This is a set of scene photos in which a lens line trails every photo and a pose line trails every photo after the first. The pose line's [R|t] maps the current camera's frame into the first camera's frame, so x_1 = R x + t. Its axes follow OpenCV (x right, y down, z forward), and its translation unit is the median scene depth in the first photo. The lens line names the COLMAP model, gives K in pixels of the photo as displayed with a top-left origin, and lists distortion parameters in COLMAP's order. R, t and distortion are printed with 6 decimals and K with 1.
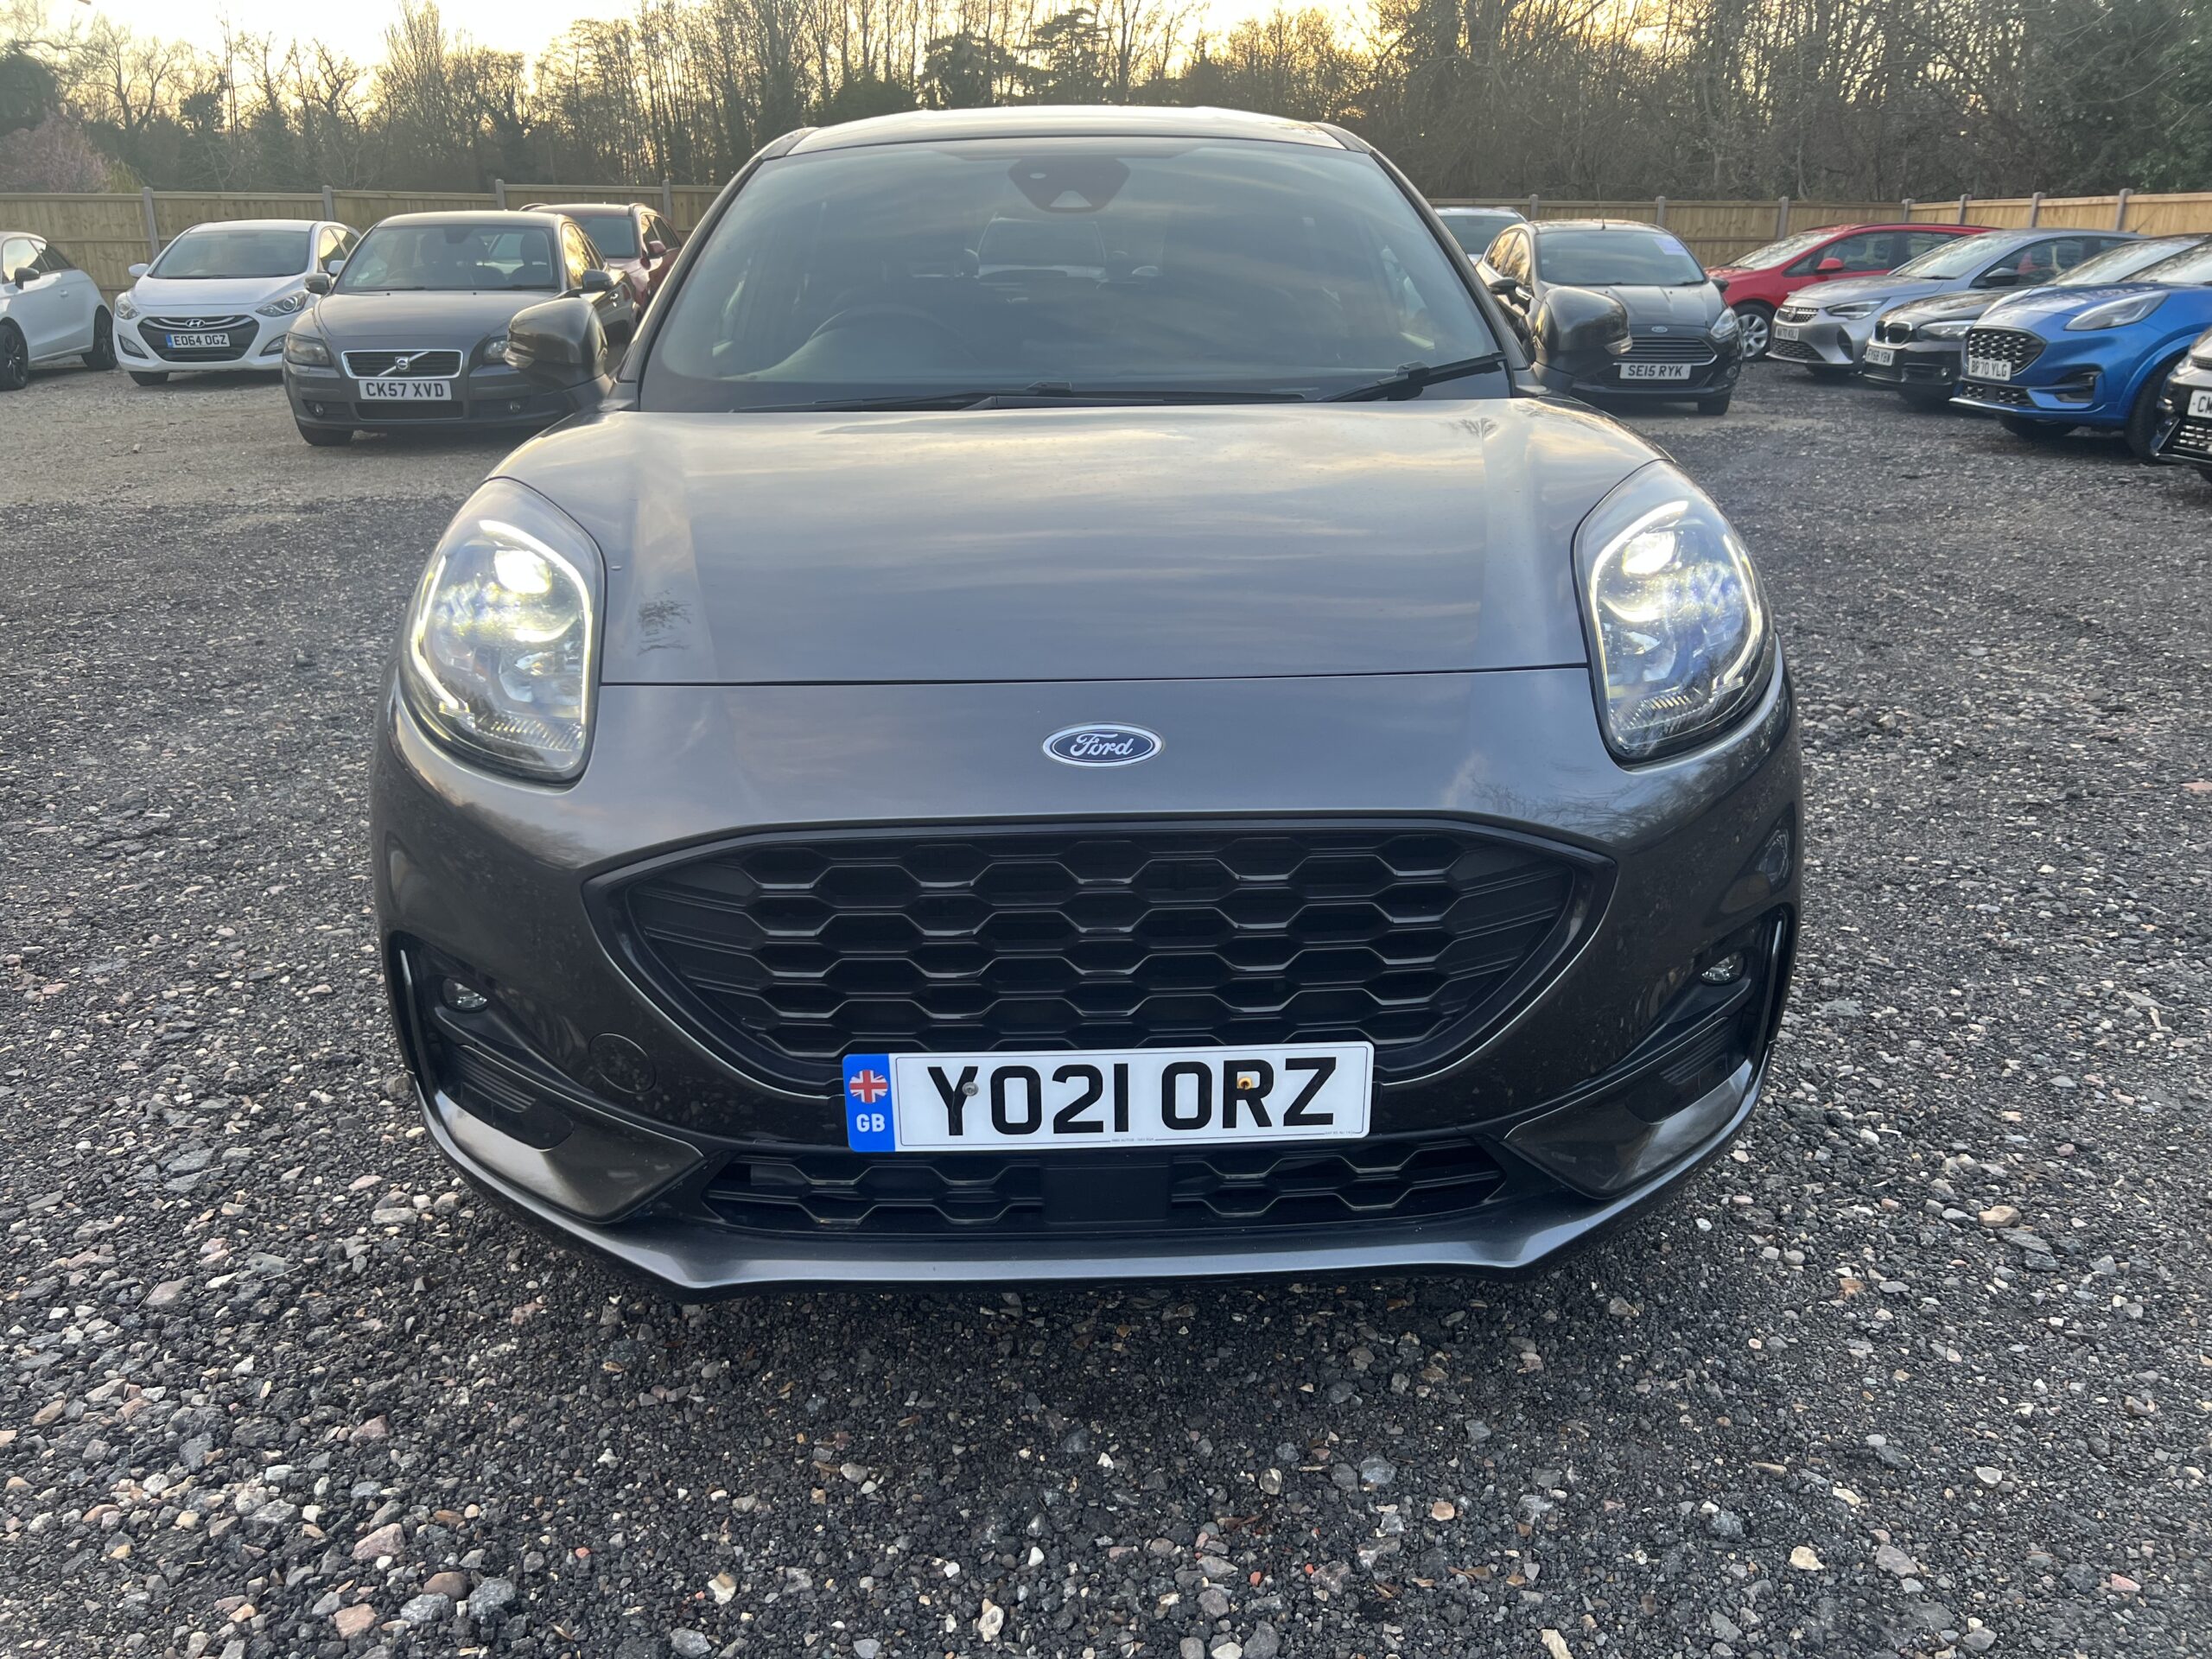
lens RADIAL K [[1678.5, 0, 1113.0], [0, 1678.5, 831.1], [0, 0, 1]] dist [0.035248, -0.044199]
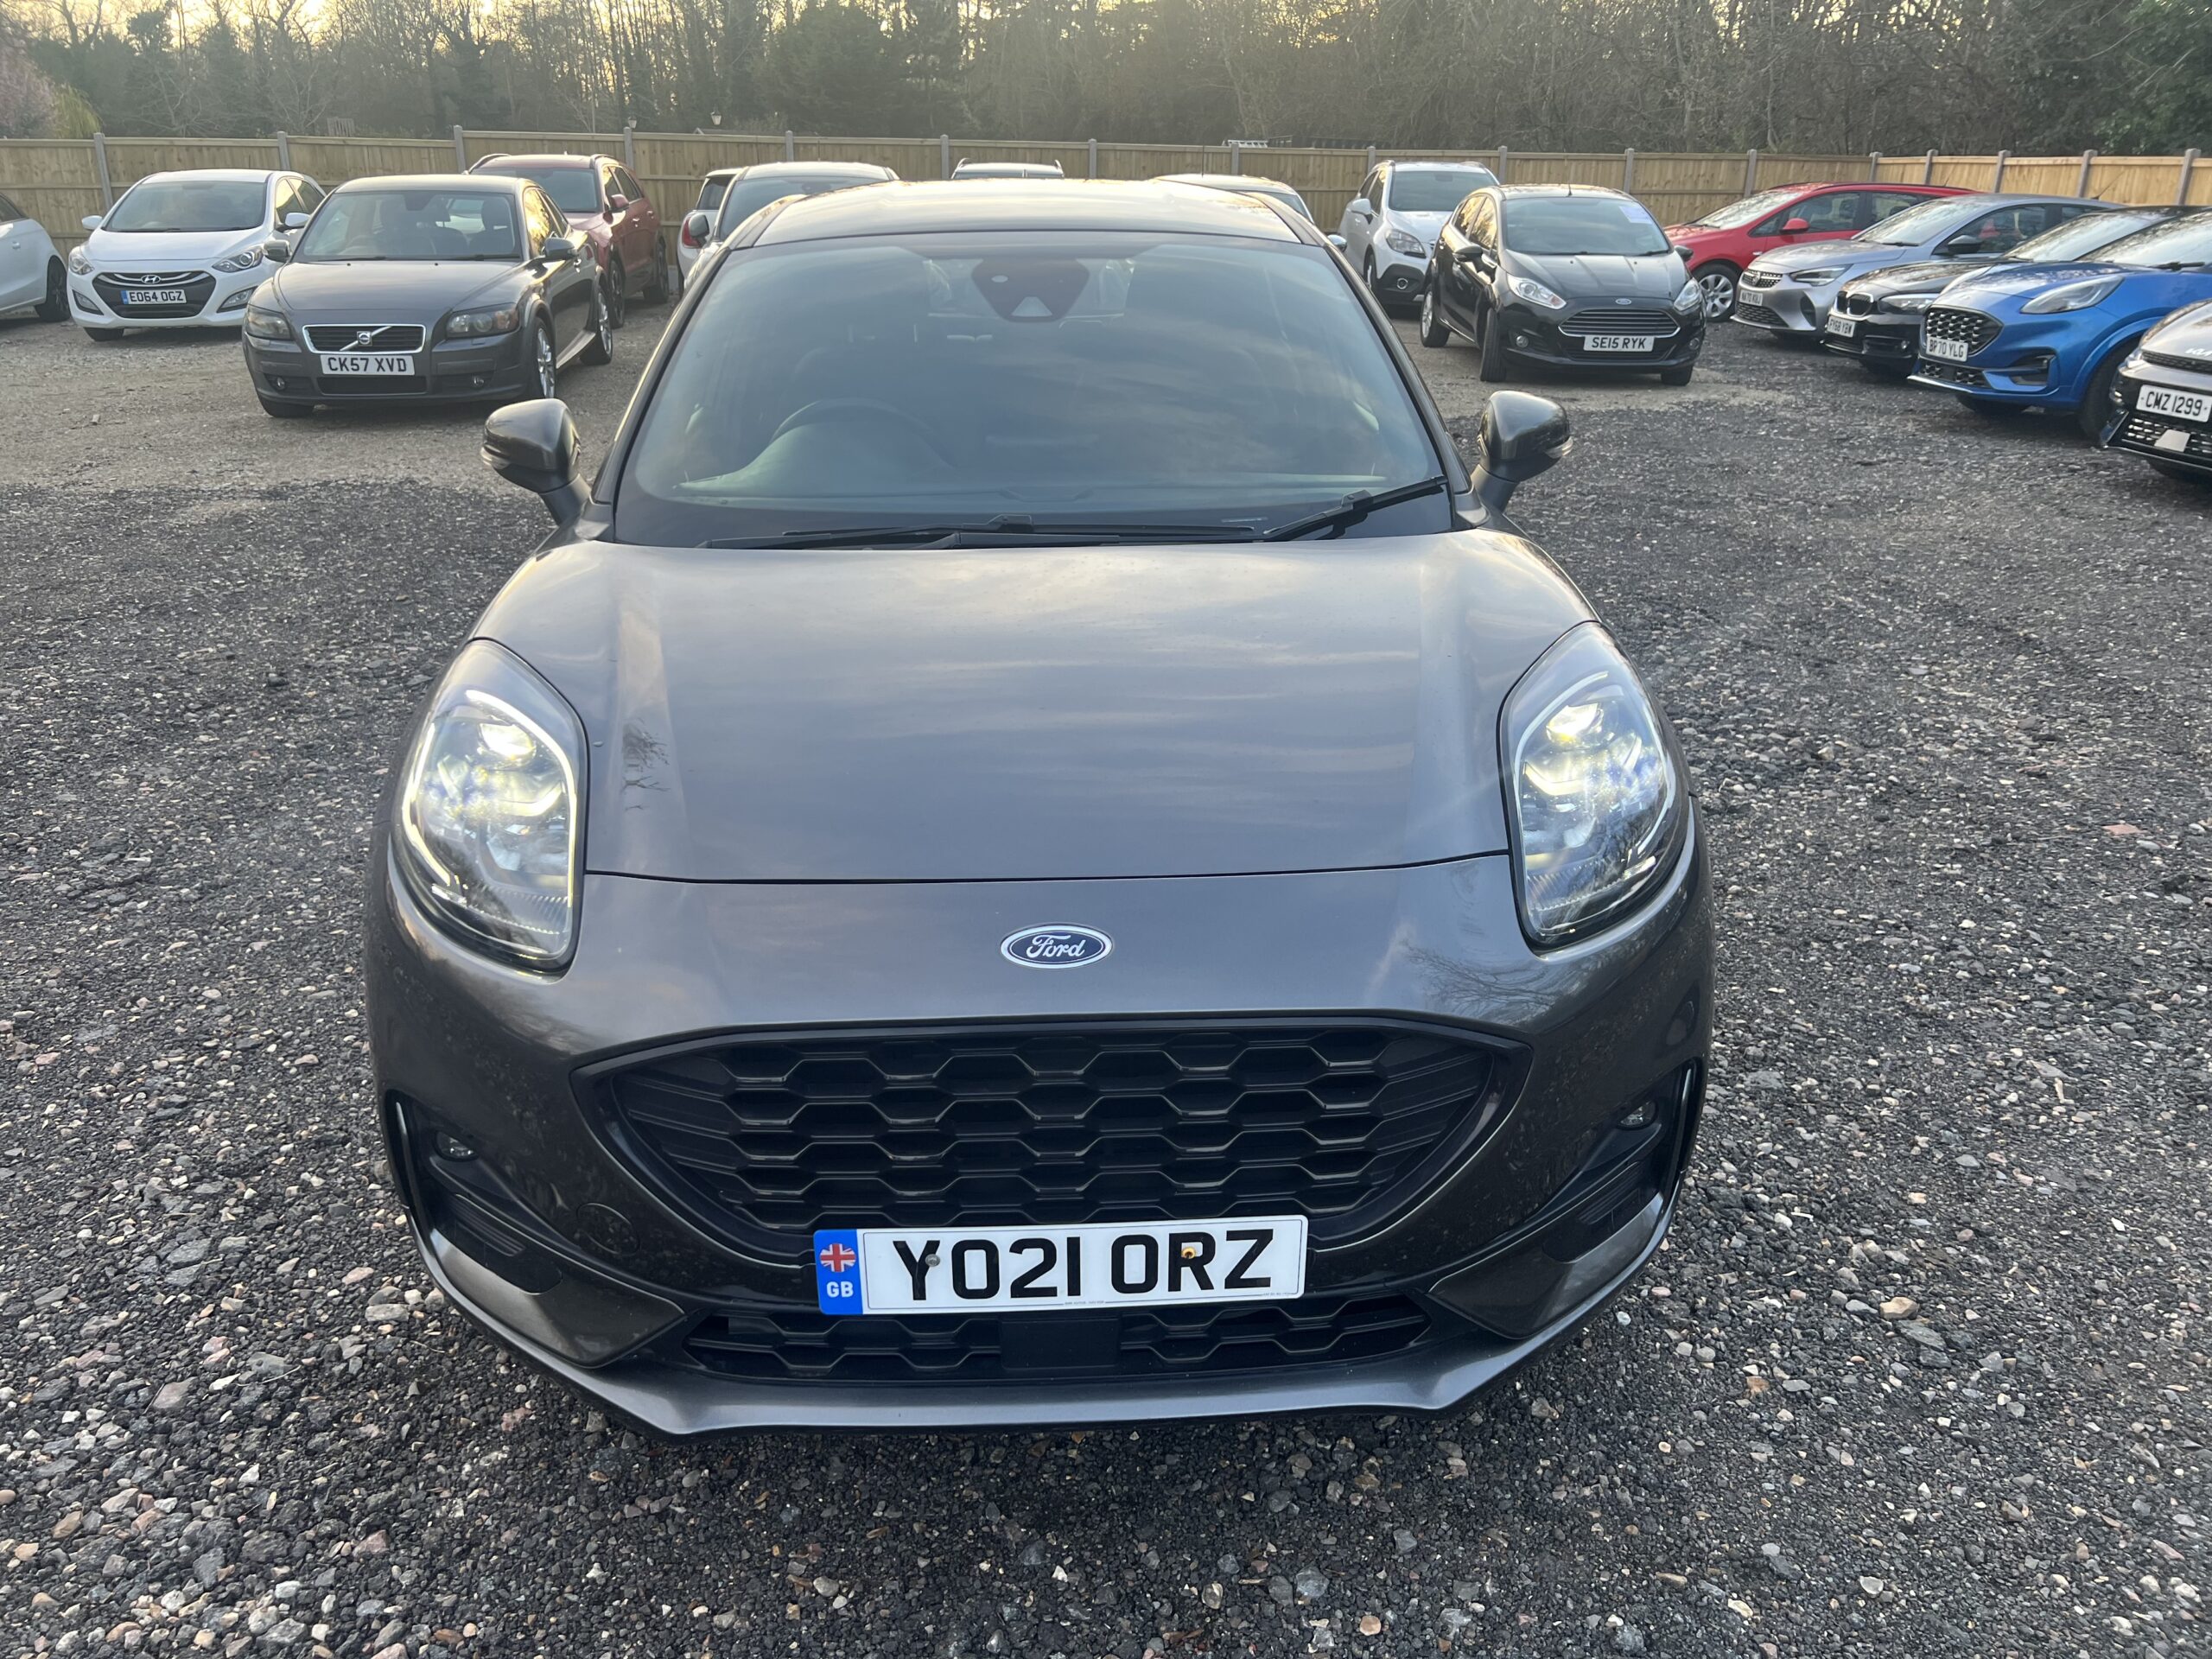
lens RADIAL K [[1678.5, 0, 1107.7], [0, 1678.5, 822.3], [0, 0, 1]] dist [0.035248, -0.044199]
pose [[0.999866, 0.001772, 0.016301, 0.006344], [-0.002351, 0.999365, 0.035566, -0.120923], [-0.016228, -0.035599, 0.999234, -0.051061]]
